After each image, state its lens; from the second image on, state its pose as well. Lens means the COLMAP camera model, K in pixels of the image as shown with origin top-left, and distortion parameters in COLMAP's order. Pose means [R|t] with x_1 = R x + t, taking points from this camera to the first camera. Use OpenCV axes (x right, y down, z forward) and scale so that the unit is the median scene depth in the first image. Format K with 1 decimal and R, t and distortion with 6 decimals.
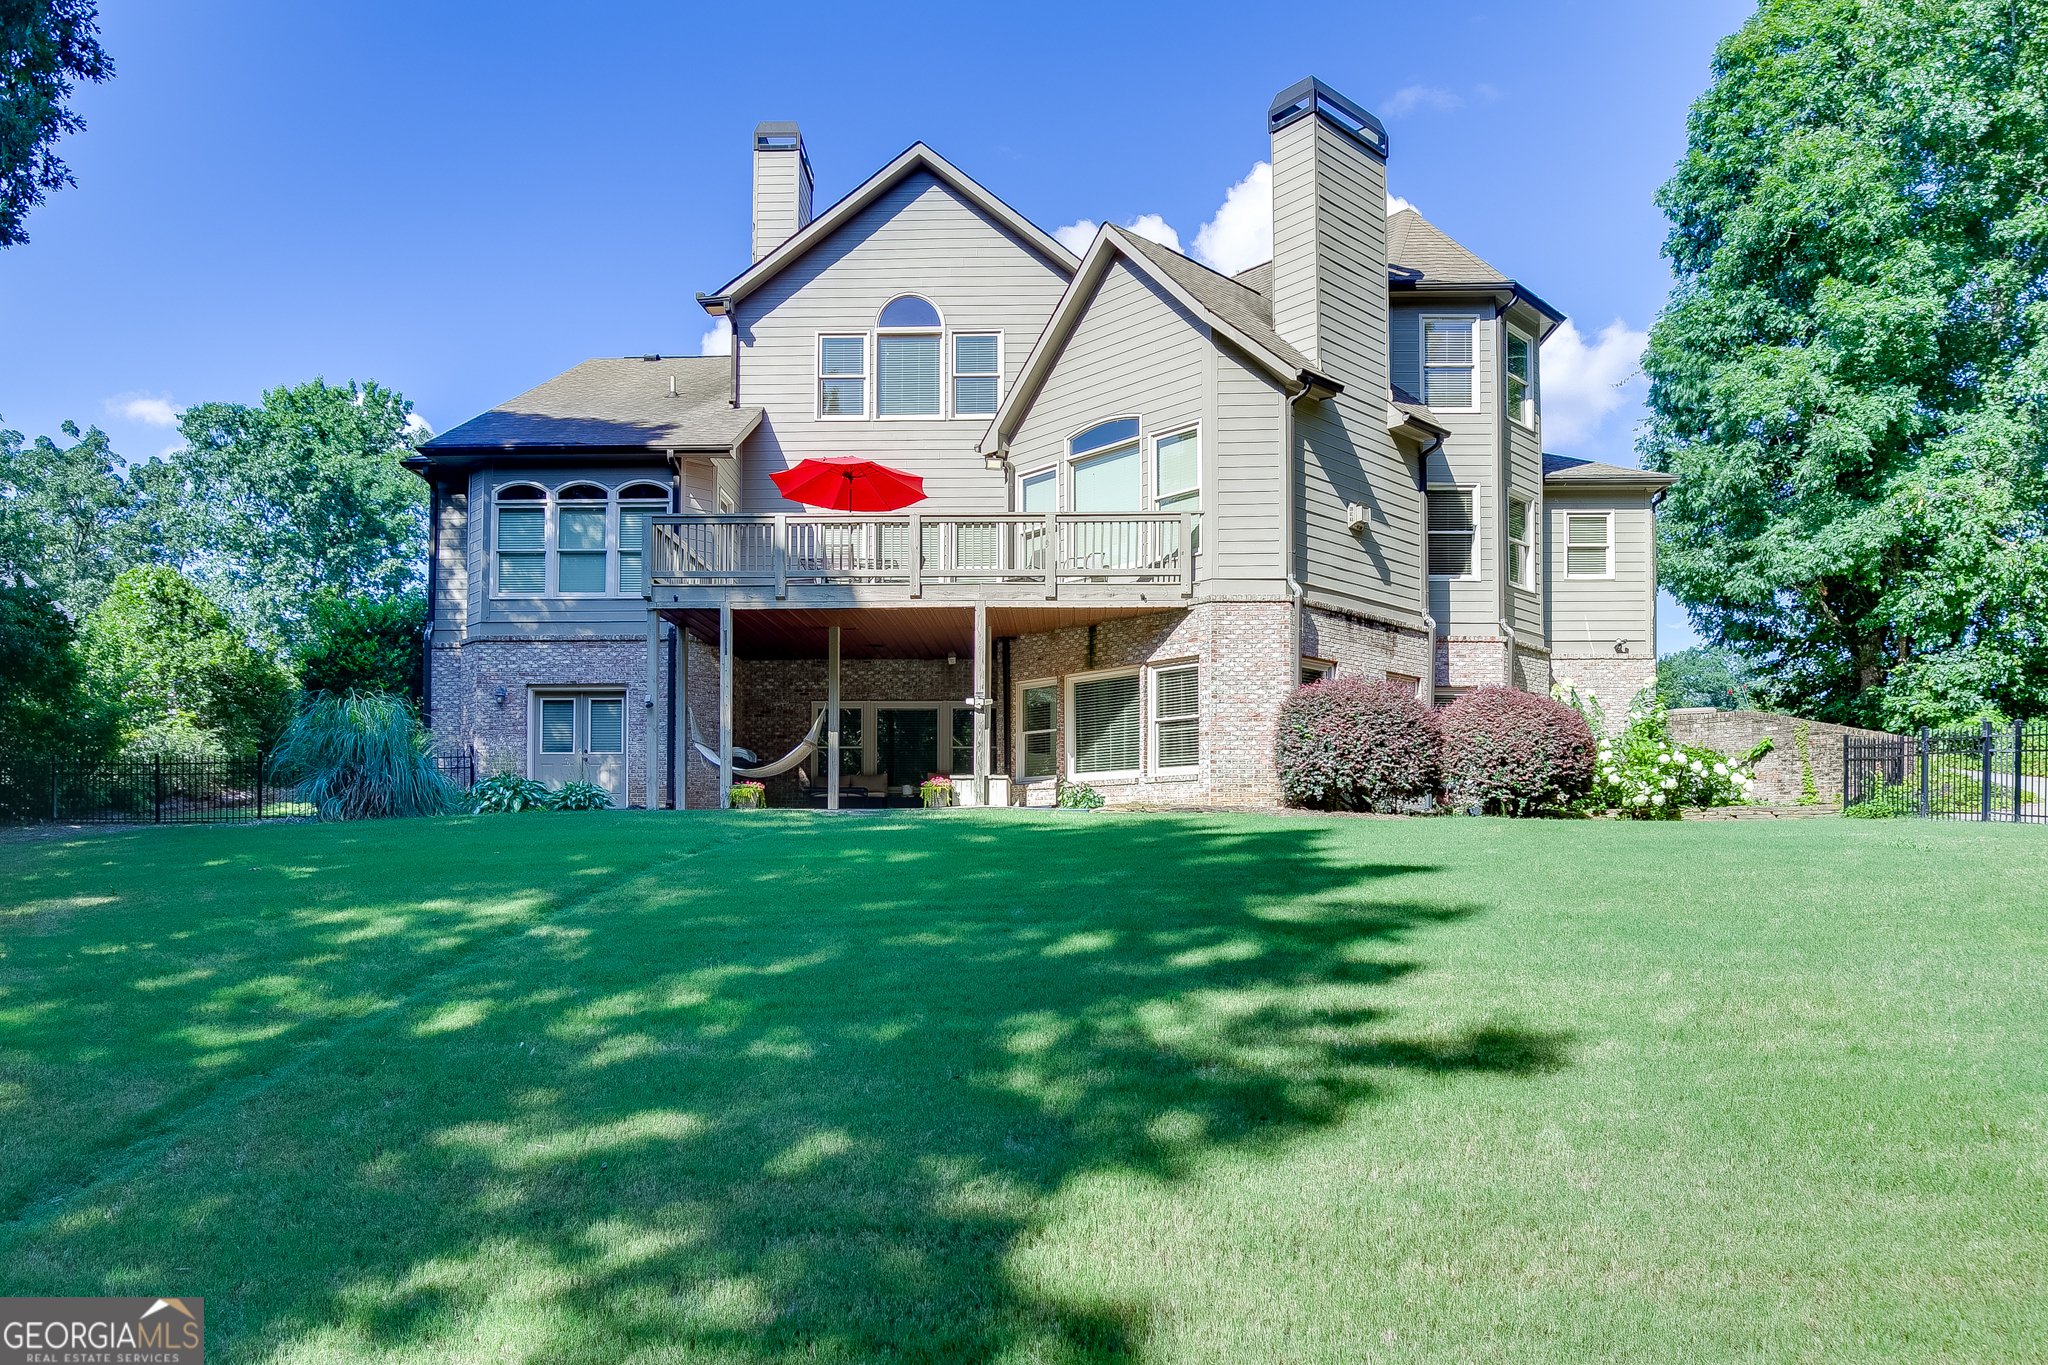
lens RADIAL K [[1339.7, 0, 1026.6], [0, 1339.7, 846.9], [0, 0, 1]] dist [-0.022864, 0.004568]
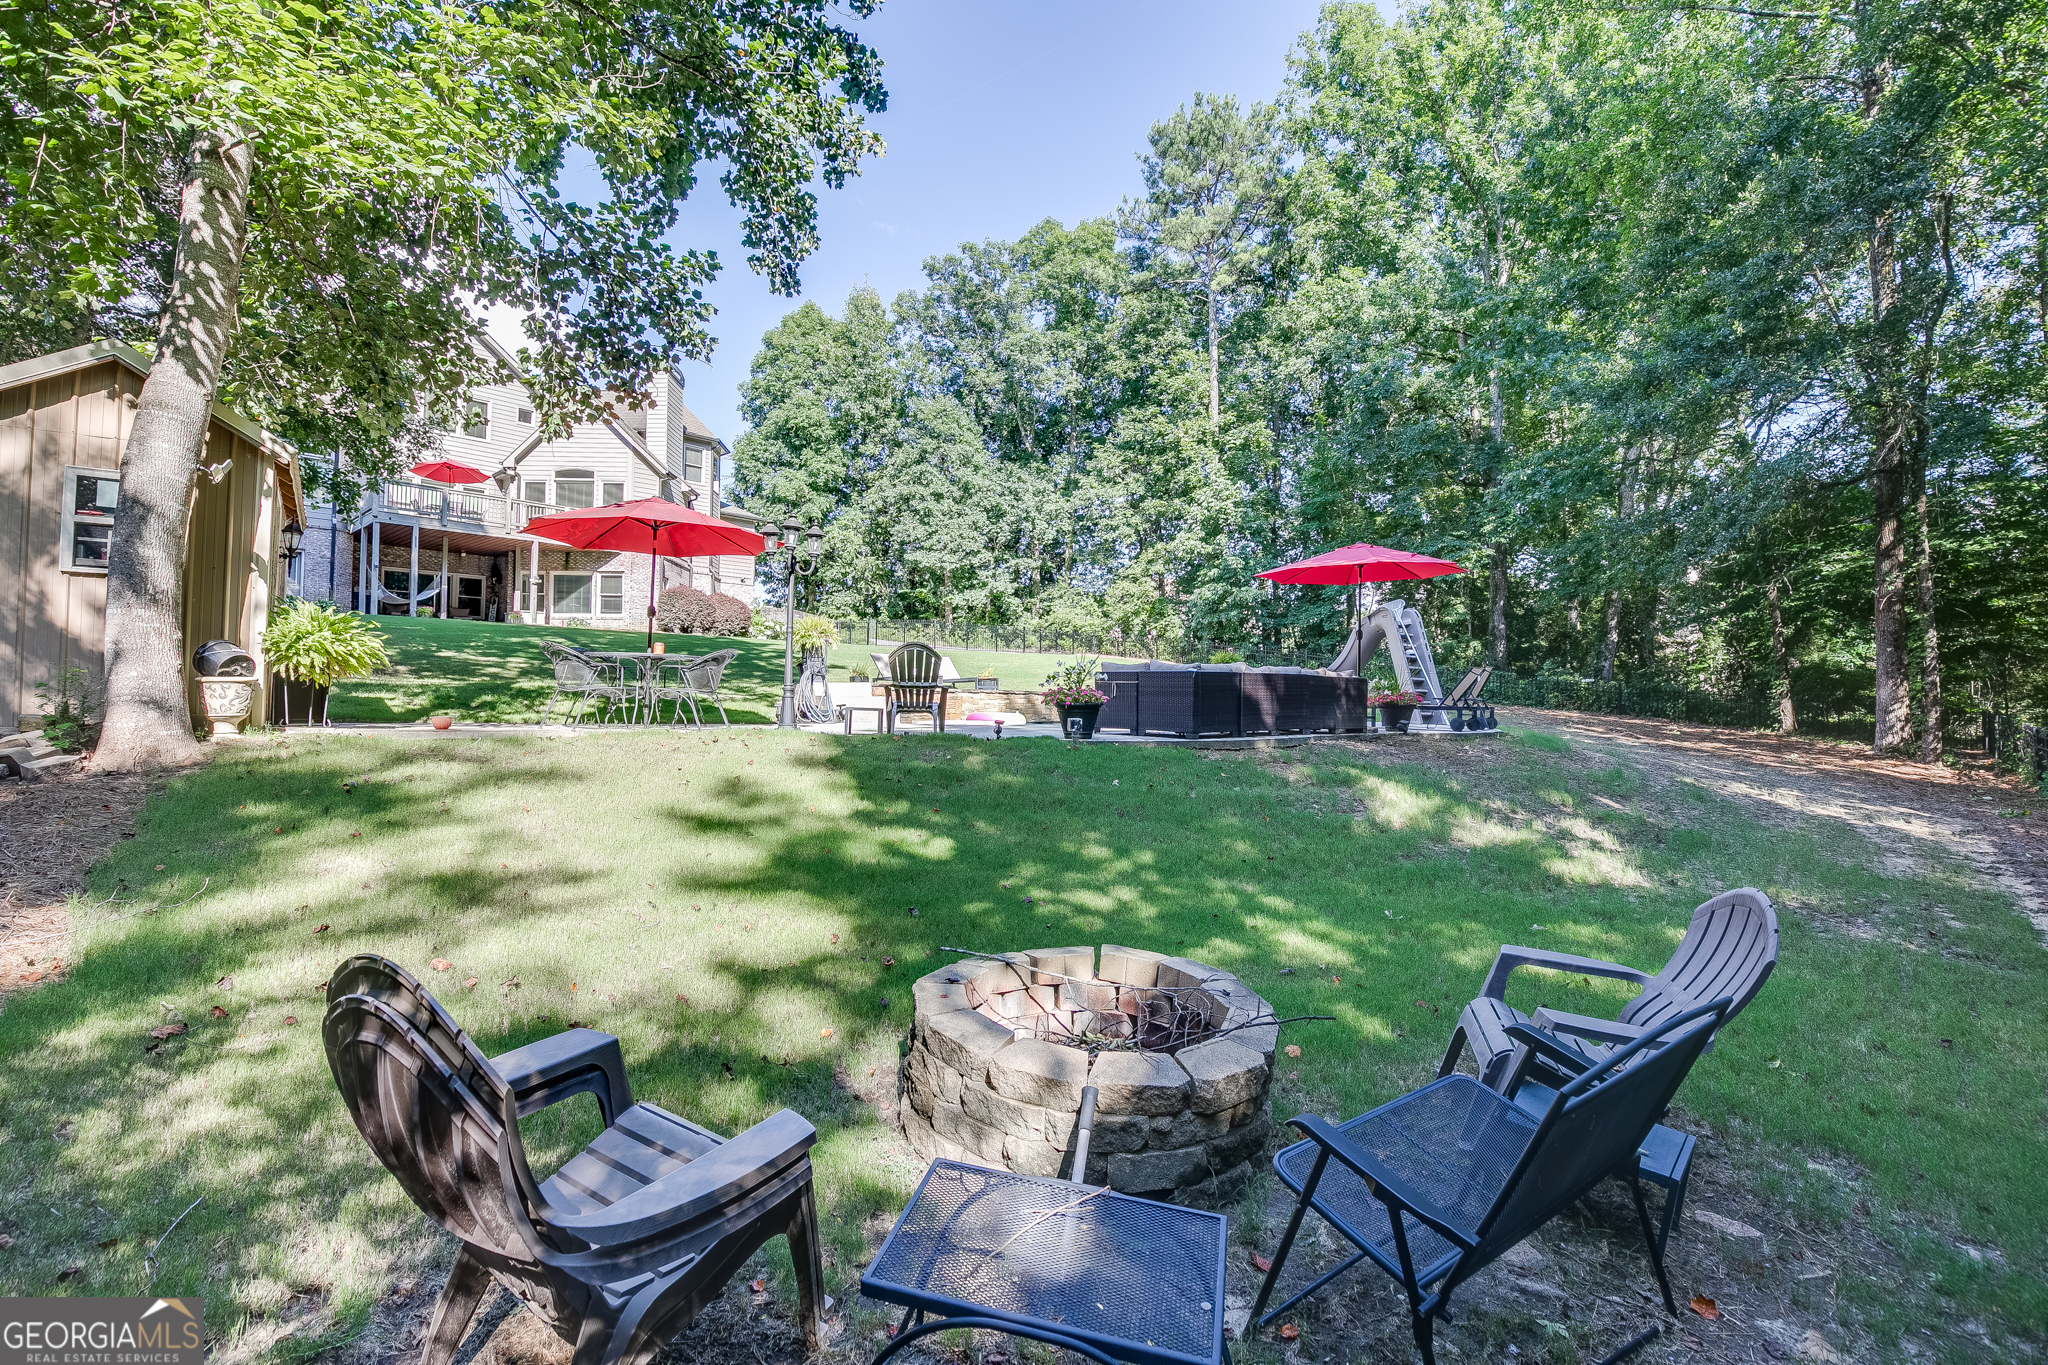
lens RADIAL K [[936.0, 0, 1018.3], [0, 936.0, 675.8], [0, 0, 1]] dist [-0.033583, 0.004401]
pose [[0.649360, 0.025986, 0.760037, -0.629410], [-0.013254, 0.999651, -0.022854, 0.076506], [-0.760366, 0.004767, 0.649478, -0.636074]]
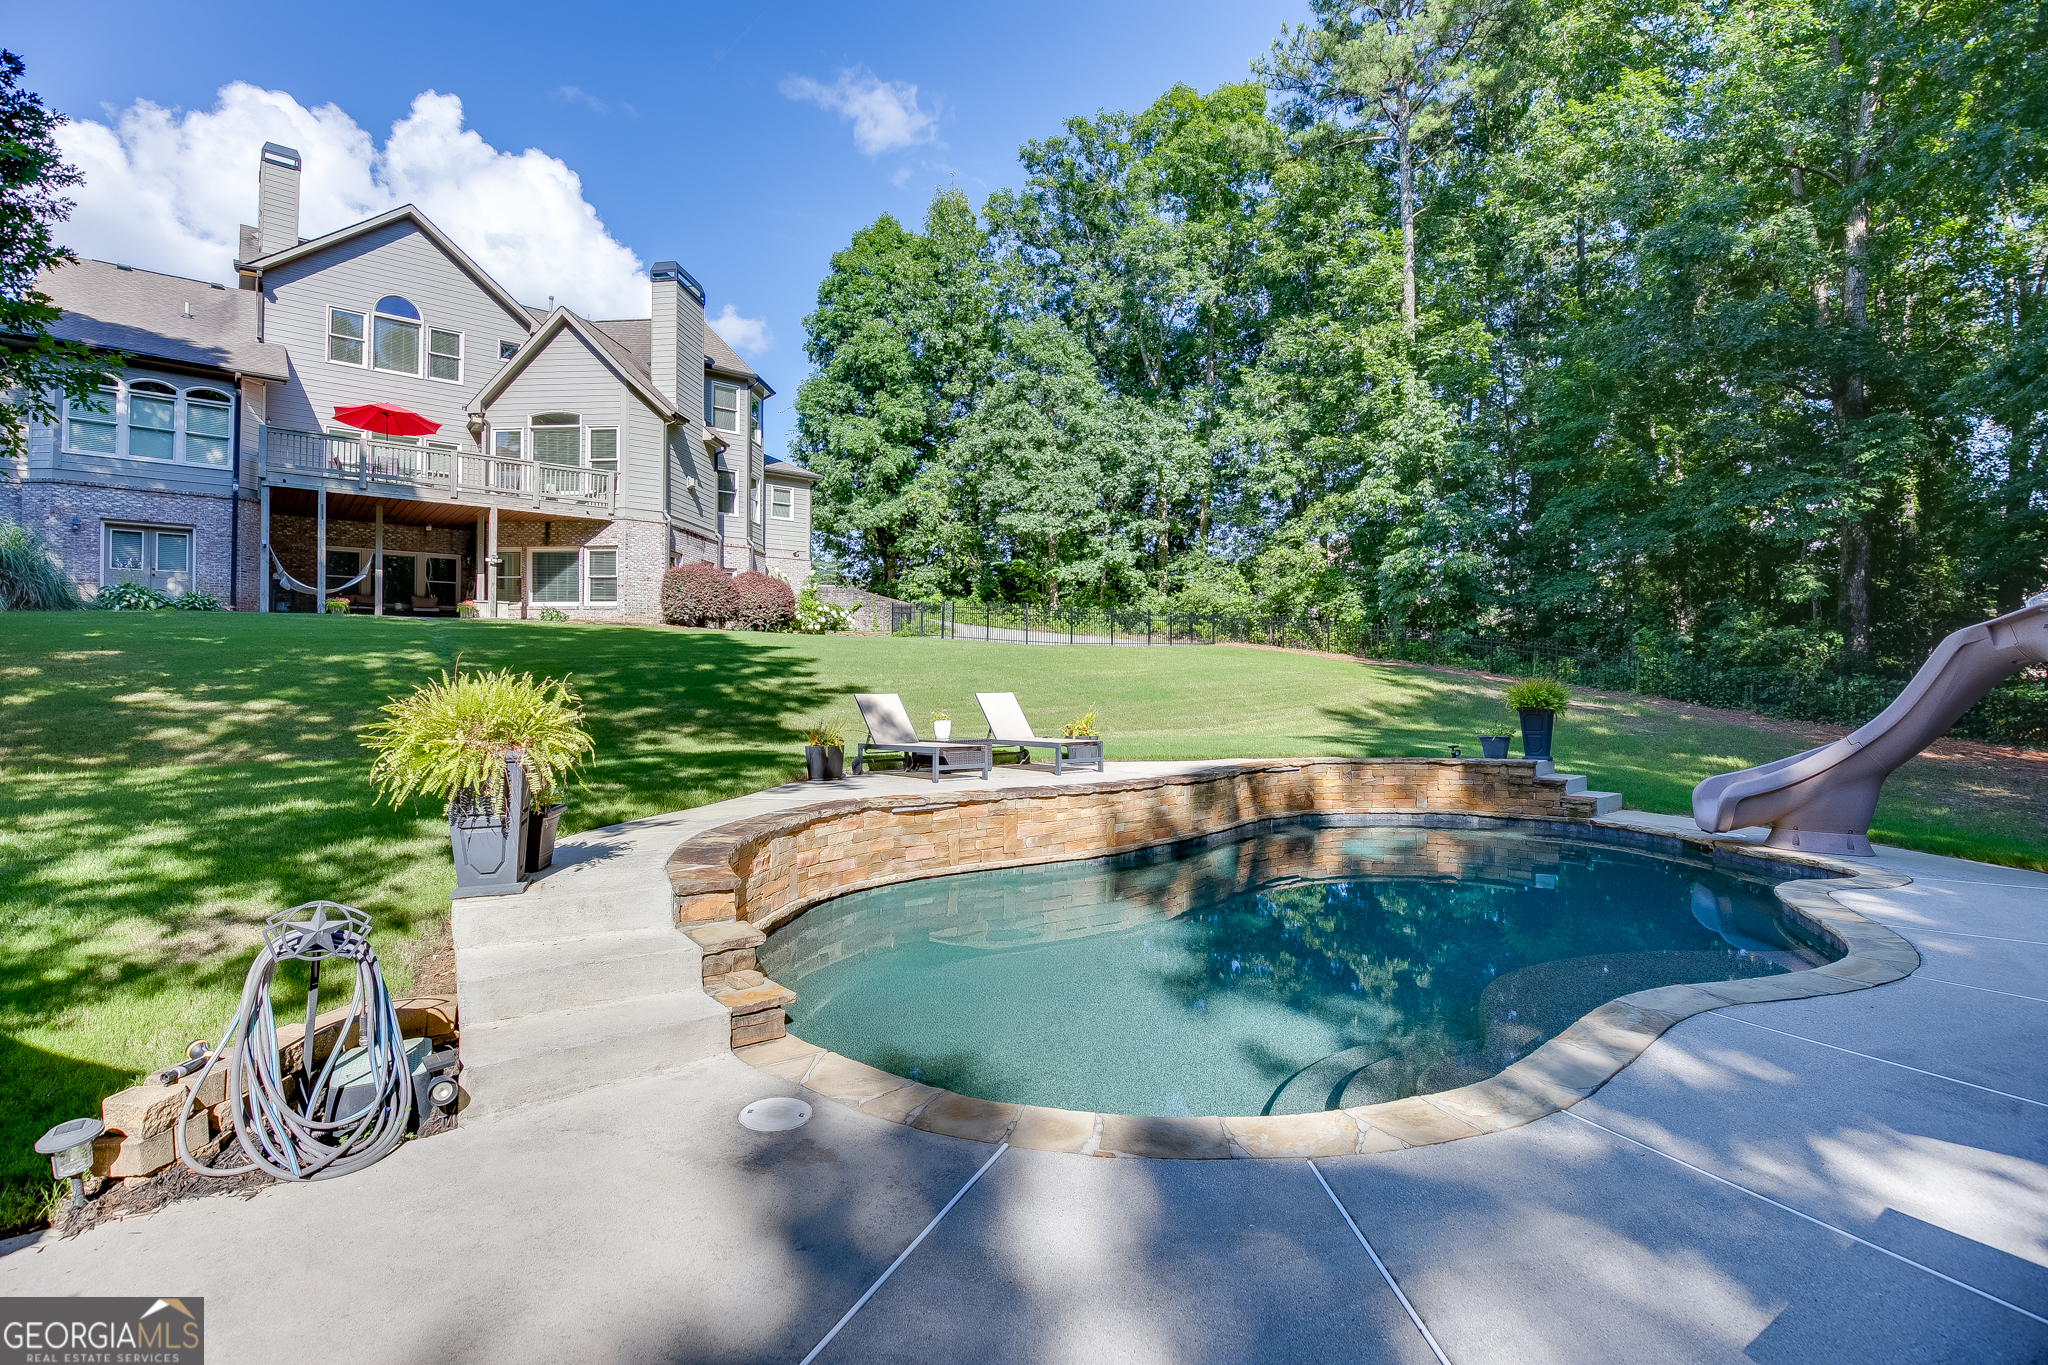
lens RADIAL K [[936.0, 0, 1018.3], [0, 936.0, 675.8], [0, 0, 1]] dist [-0.033583, 0.004401]
pose [[0.743731, -0.000121, 0.668479, -0.296462], [-0.011697, 0.999845, 0.013194, 0.020023], [-0.668377, -0.017632, 0.743614, -0.353625]]
